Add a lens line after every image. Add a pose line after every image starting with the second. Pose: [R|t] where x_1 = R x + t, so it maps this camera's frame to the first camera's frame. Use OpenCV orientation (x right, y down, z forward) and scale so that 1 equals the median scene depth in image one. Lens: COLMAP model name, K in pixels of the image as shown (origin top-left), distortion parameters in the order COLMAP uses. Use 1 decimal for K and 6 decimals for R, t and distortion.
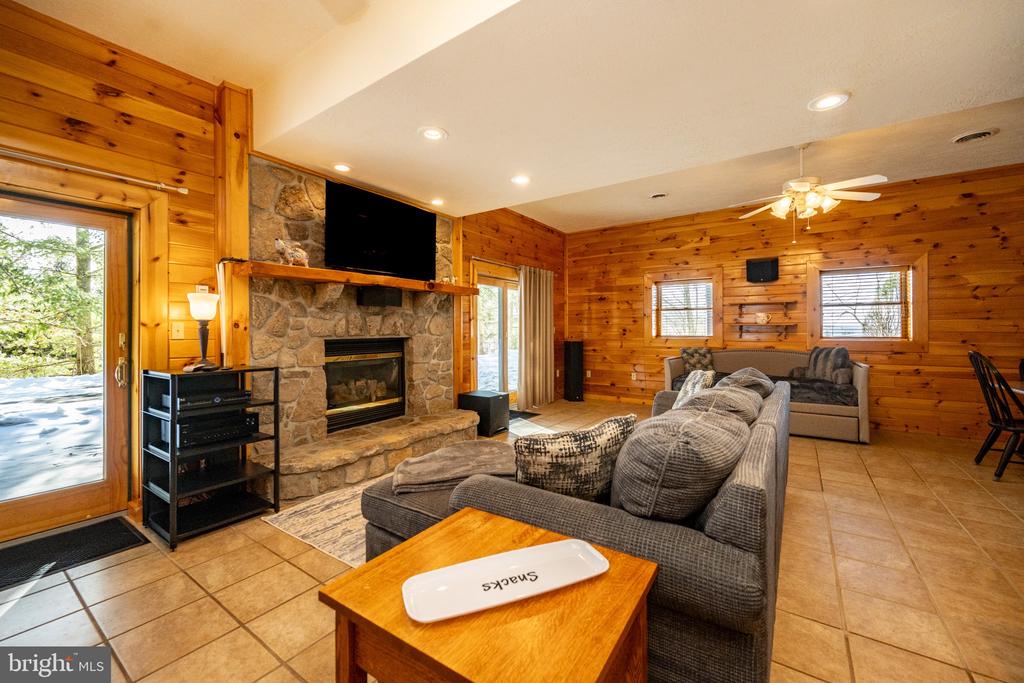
lens RADIAL K [[416.8, 0, 515.2], [0, 416.8, 329.9], [0, 0, 1]] dist [-0.003969, 0.000327]
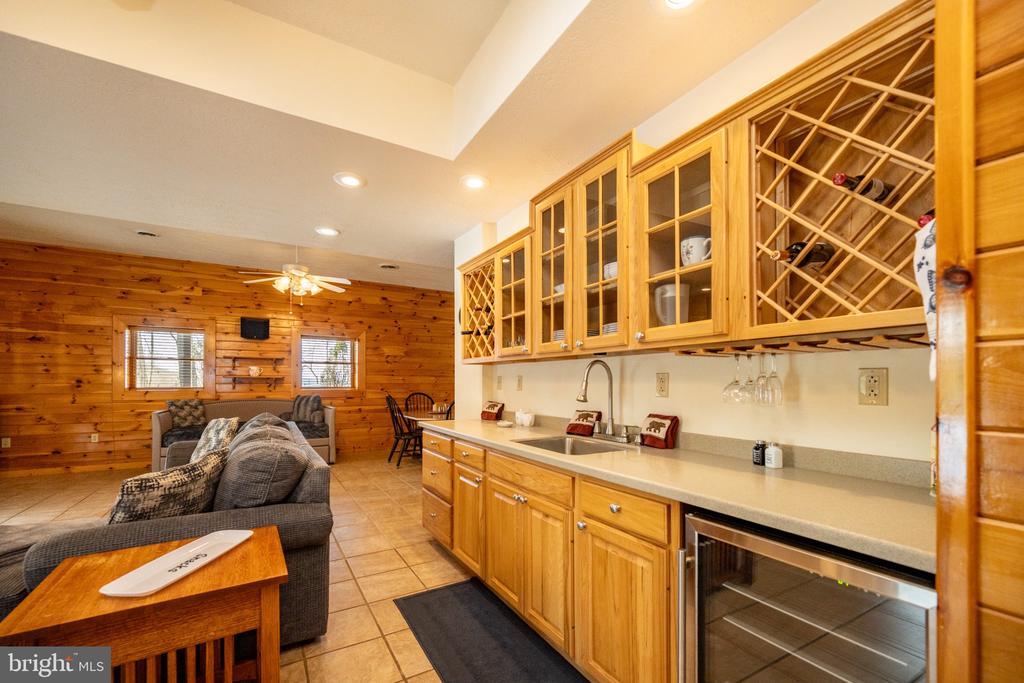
lens RADIAL K [[416.8, 0, 500.2], [0, 416.8, 381.4], [0, 0, 1]] dist [-0.003969, 0.000327]
pose [[0.439027, 0.003306, 0.898468, -0.149858], [-0.004732, 0.999988, -0.001367, -0.002745], [-0.898462, -0.003651, 0.439037, -0.104769]]
